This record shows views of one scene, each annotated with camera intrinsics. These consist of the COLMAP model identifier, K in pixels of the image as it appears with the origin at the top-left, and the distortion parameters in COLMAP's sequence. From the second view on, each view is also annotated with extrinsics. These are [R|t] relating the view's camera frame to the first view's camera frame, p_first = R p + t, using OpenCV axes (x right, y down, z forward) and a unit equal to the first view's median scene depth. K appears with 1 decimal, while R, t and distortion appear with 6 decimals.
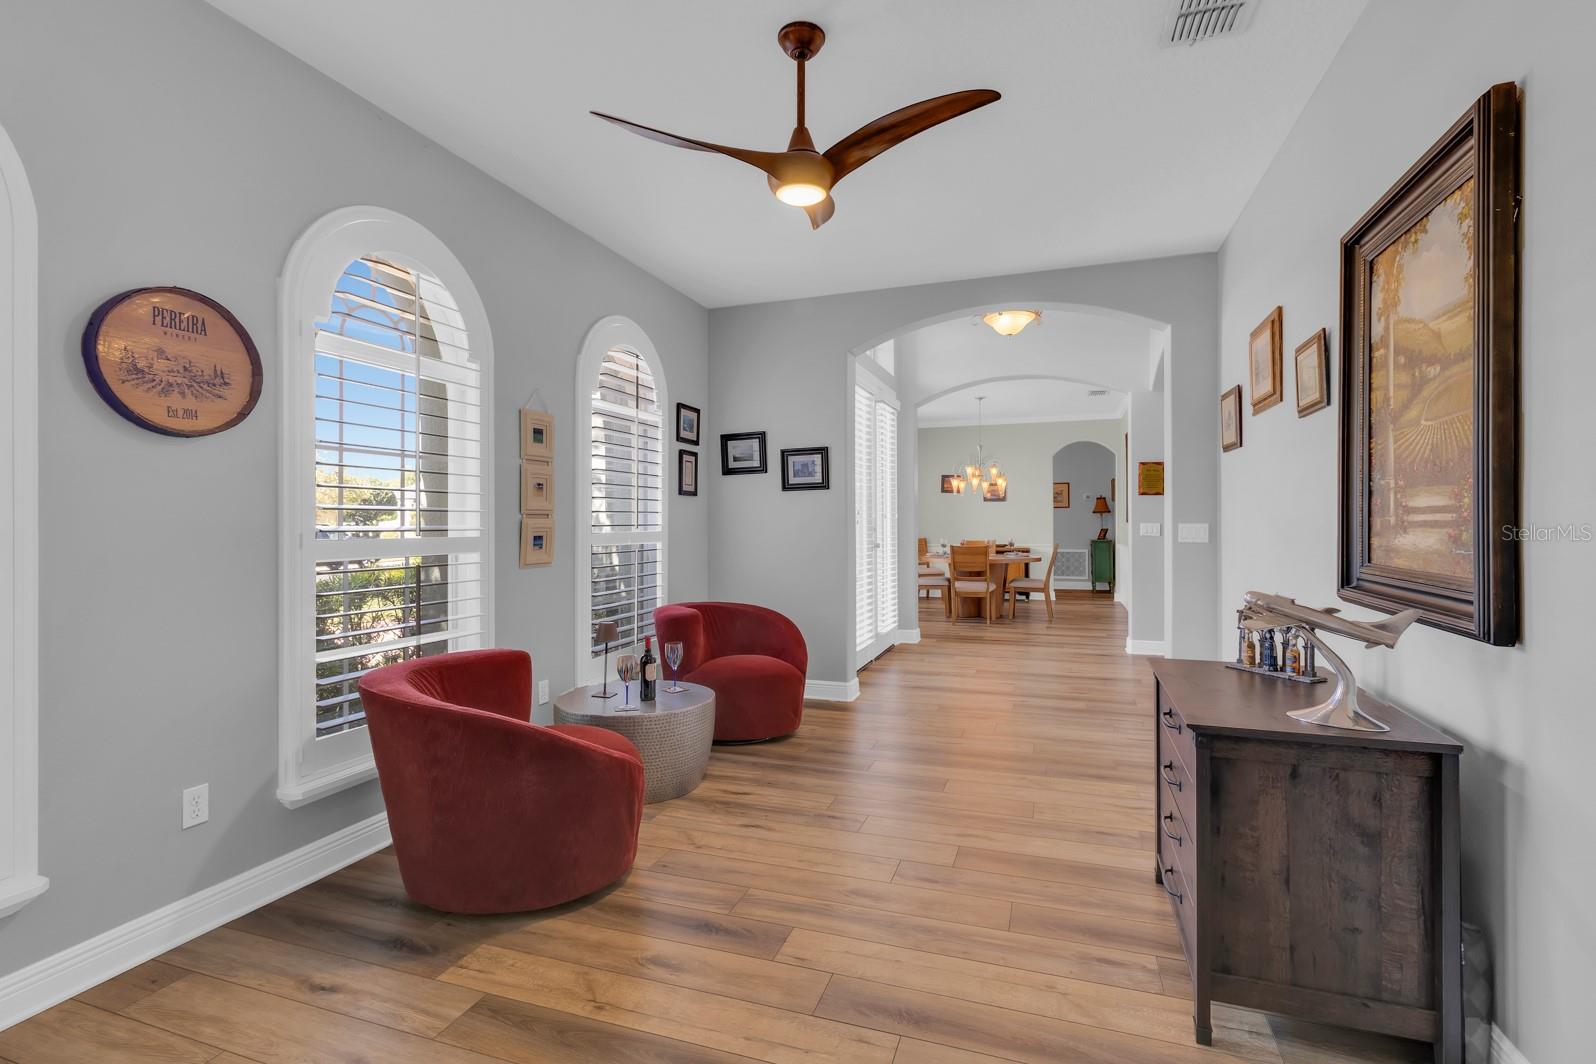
lens RADIAL K [[754.6, 0, 812.4], [0, 754.6, 531.3], [0, 0, 1]] dist [0.000411, -0.000296]
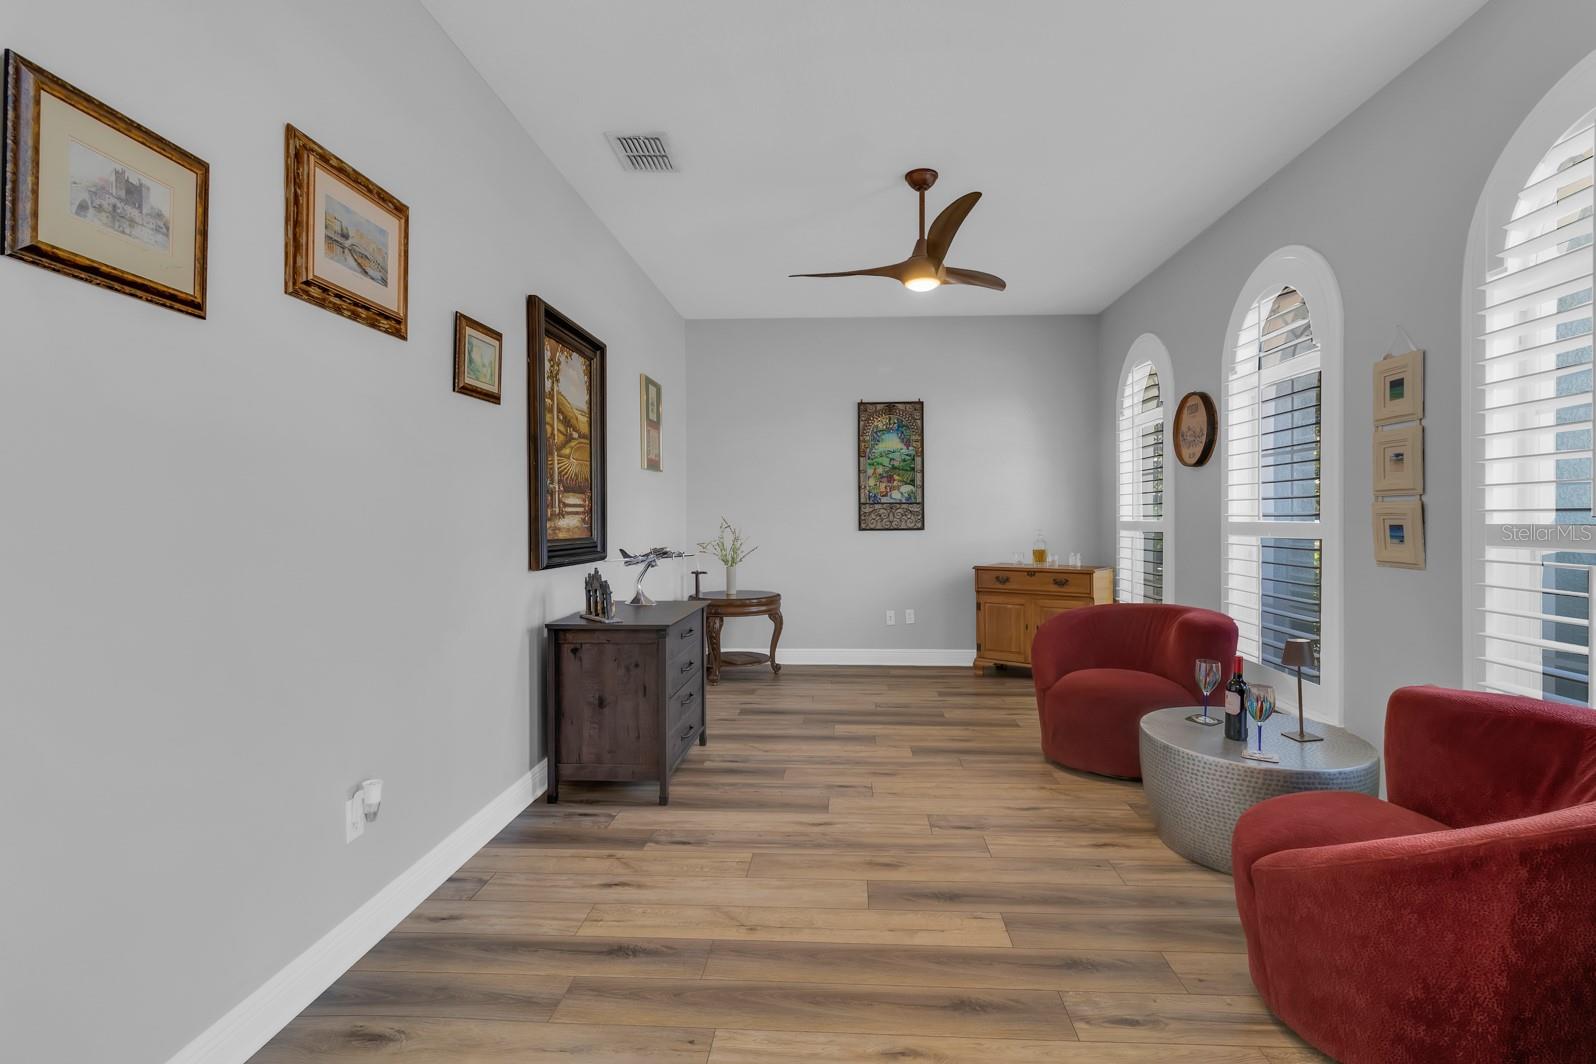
lens RADIAL K [[730.9, 0, 812.8], [0, 730.9, 526.6], [0, 0, 1]] dist [0.001381, -0.000158]
pose [[-0.963264, 0.009144, -0.268399, 0.407338], [0.001902, 0.999627, 0.027232, -0.013589], [0.268548, 0.025721, -0.962923, 1.646856]]
